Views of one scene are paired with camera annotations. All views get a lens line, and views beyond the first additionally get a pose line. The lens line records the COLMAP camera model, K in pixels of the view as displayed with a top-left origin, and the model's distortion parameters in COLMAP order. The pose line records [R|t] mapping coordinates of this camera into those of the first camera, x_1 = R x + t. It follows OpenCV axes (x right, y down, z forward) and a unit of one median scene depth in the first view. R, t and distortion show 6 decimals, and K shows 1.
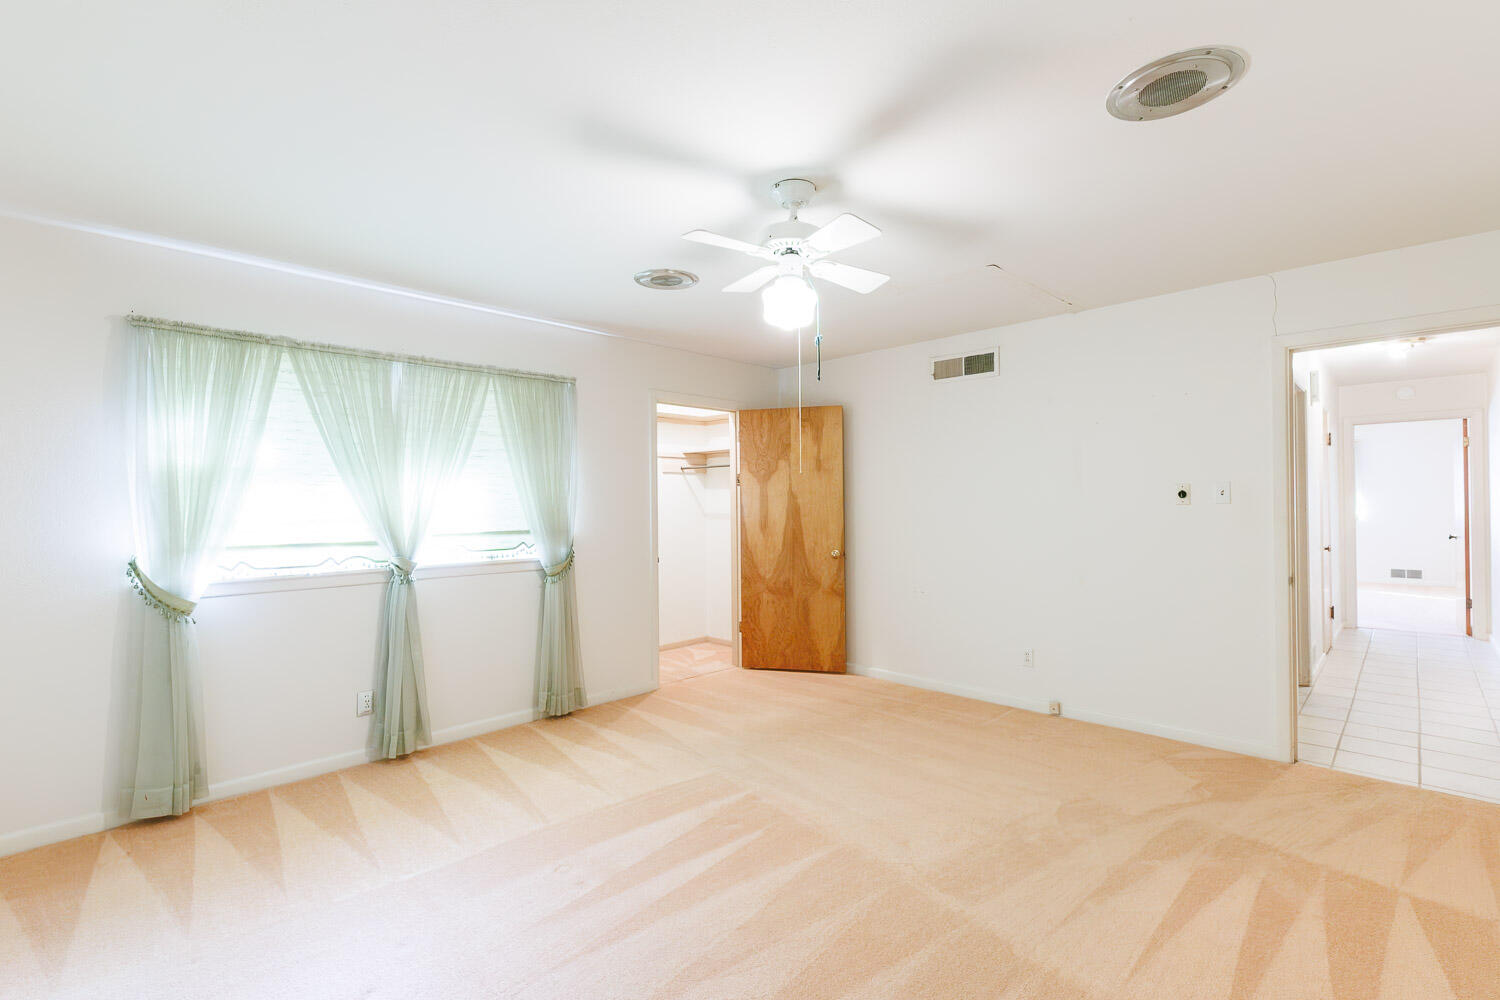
lens RADIAL K [[684.9, 0, 756.4], [0, 684.9, 495.5], [0, 0, 1]] dist [0.002303, 0.000724]
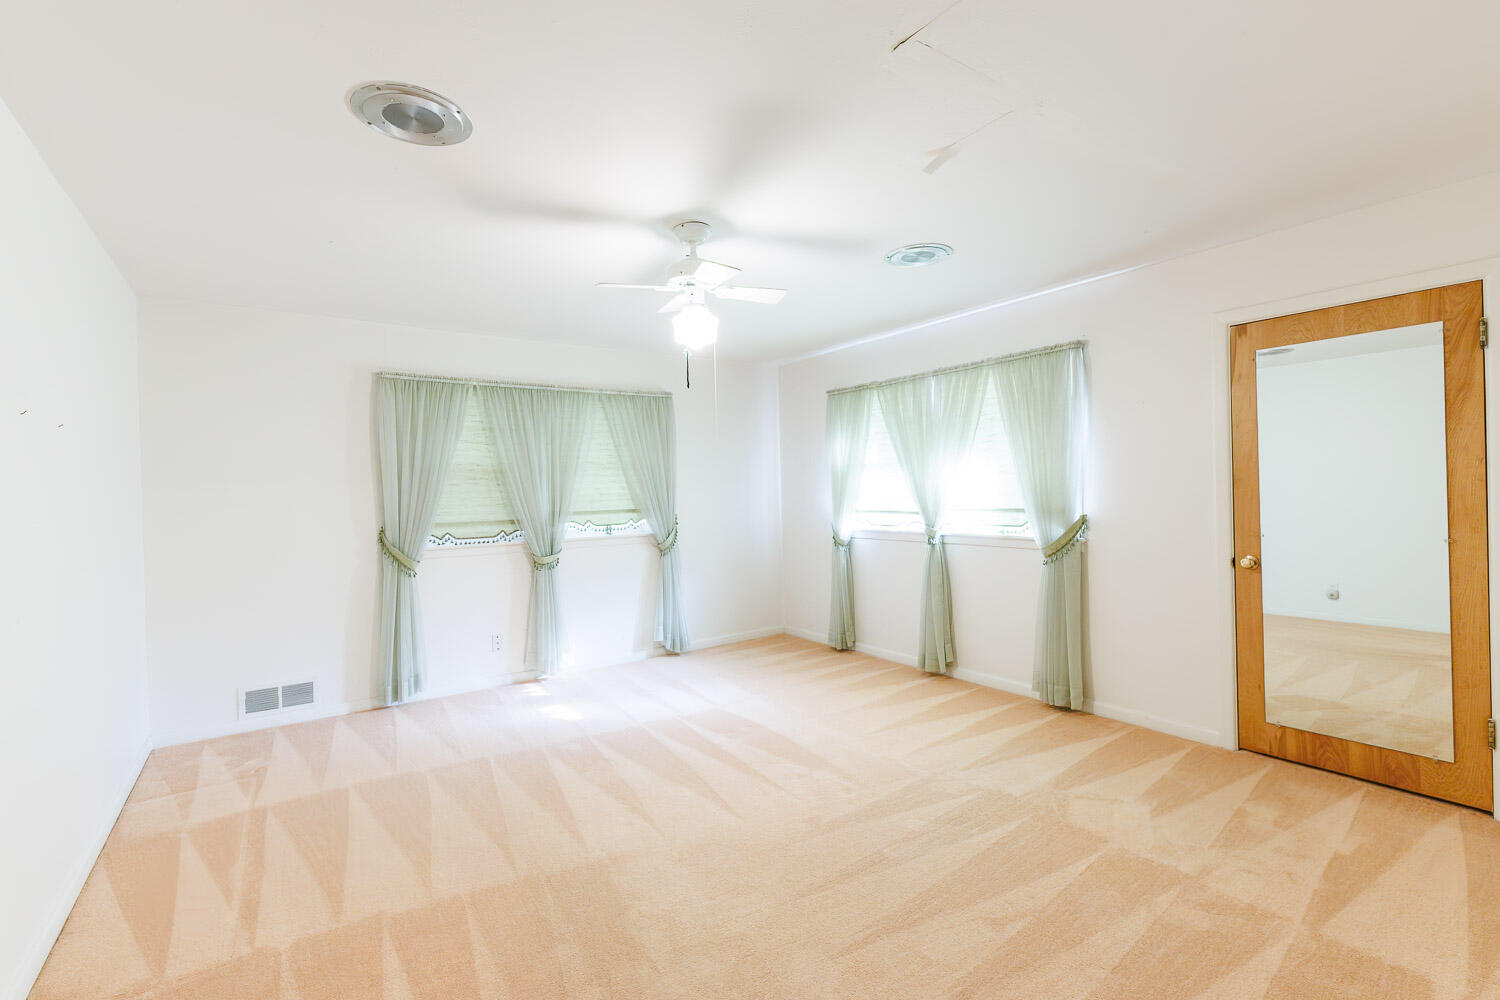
lens RADIAL K [[700.1, 0, 747.5], [0, 700.1, 493.4], [0, 0, 1]] dist [0.010043, 0.000197]
pose [[-0.215872, 0.011291, -0.976356, 0.864016], [0.028809, 0.999571, 0.005190, 0.011959], [0.975997, -0.027008, -0.216105, 0.927639]]
